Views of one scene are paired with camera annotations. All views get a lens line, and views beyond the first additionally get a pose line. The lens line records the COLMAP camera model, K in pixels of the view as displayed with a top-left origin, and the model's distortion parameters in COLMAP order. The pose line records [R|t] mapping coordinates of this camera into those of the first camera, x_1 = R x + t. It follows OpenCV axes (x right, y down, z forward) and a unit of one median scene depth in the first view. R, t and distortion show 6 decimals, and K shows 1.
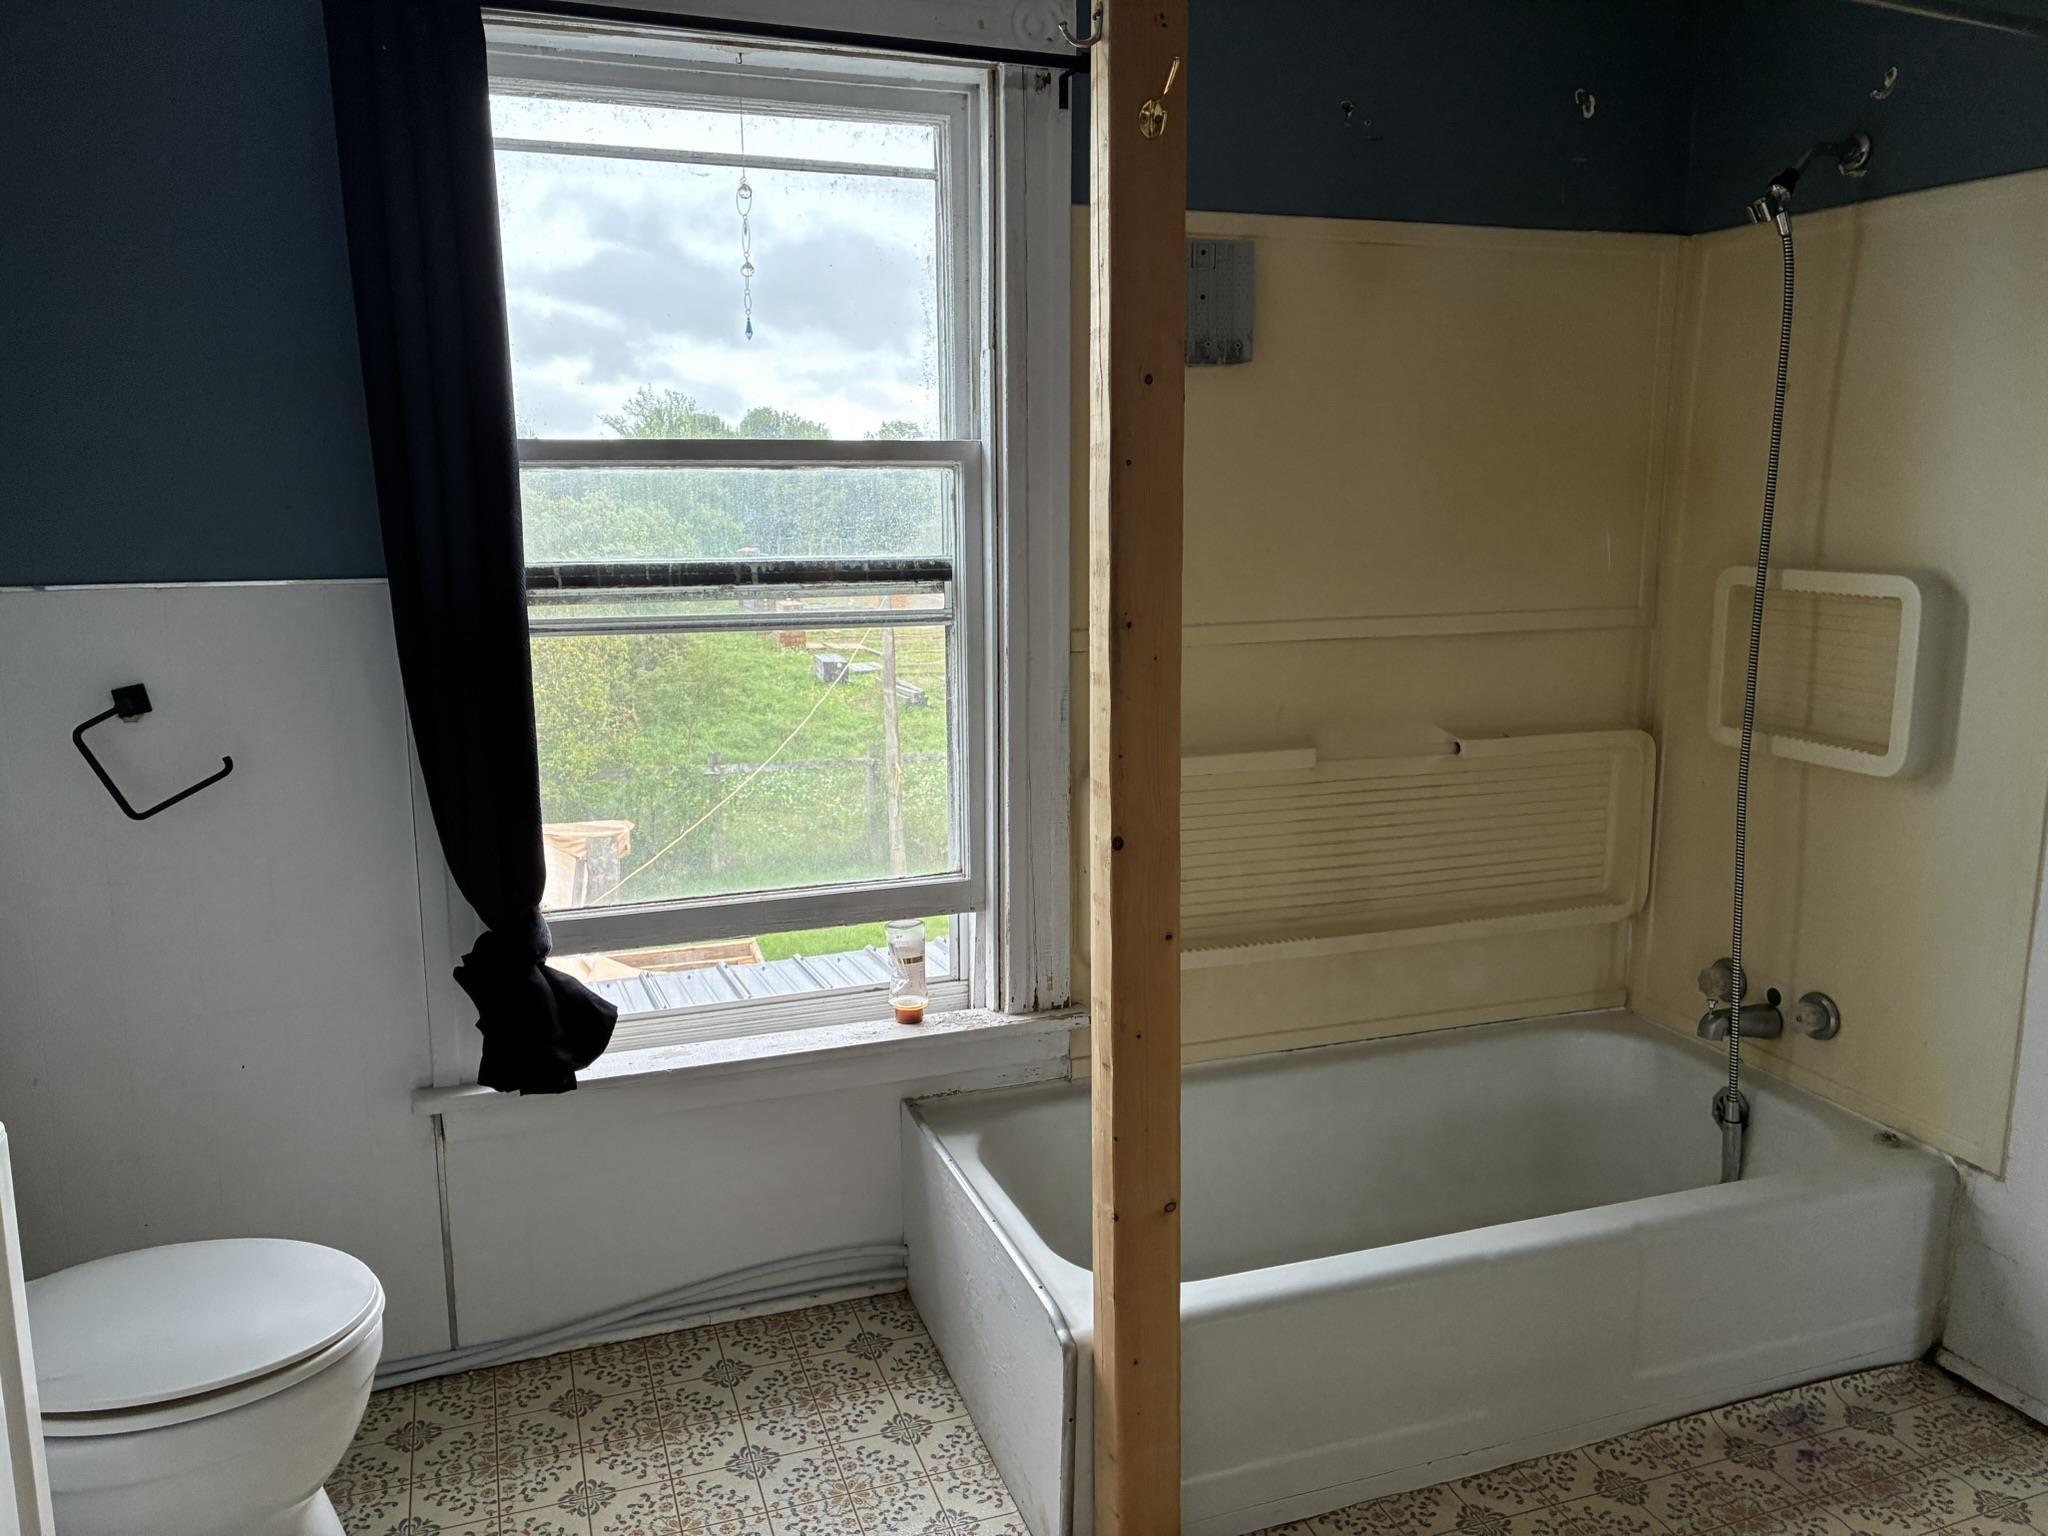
lens RADIAL K [[1570.8, 0, 1026.9], [0, 1570.8, 760.6], [0, 0, 1]] dist [0.017553, -0.029289]
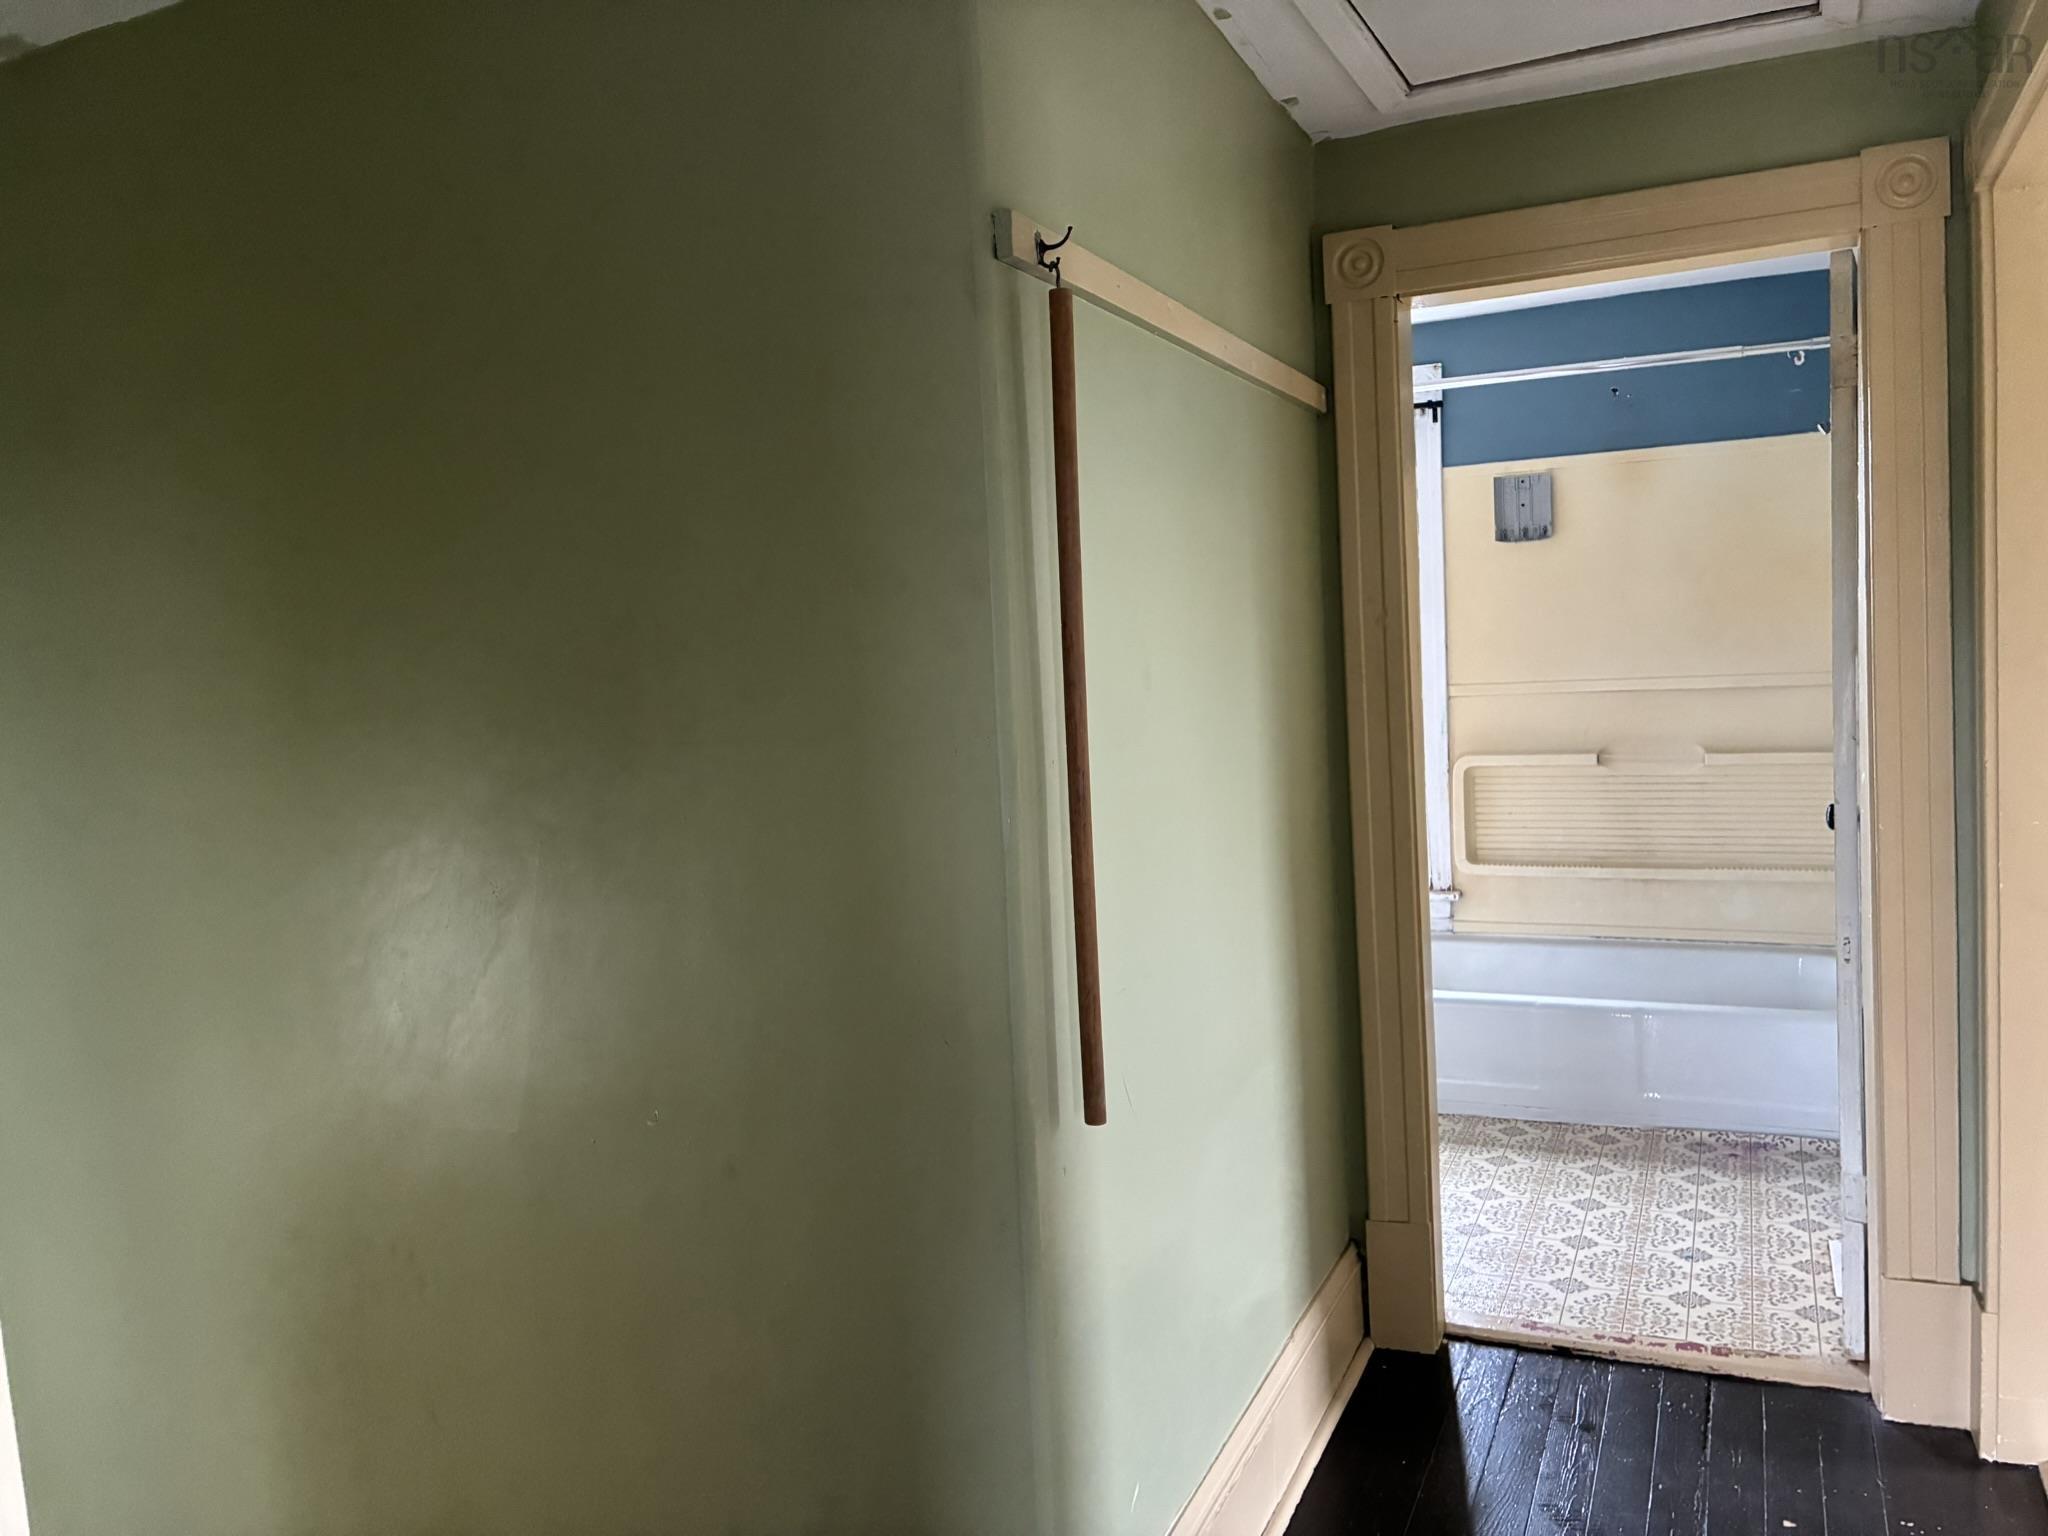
lens RADIAL K [[1570.8, 0, 1023.6], [0, 1570.8, 767.1], [0, 0, 1]] dist [0.017553, -0.029289]
pose [[0.717711, 0.029967, -0.695696, 0.957715], [-0.067374, 0.997375, -0.026544, 0.096943], [0.693074, 0.065923, 0.717846, -0.690100]]
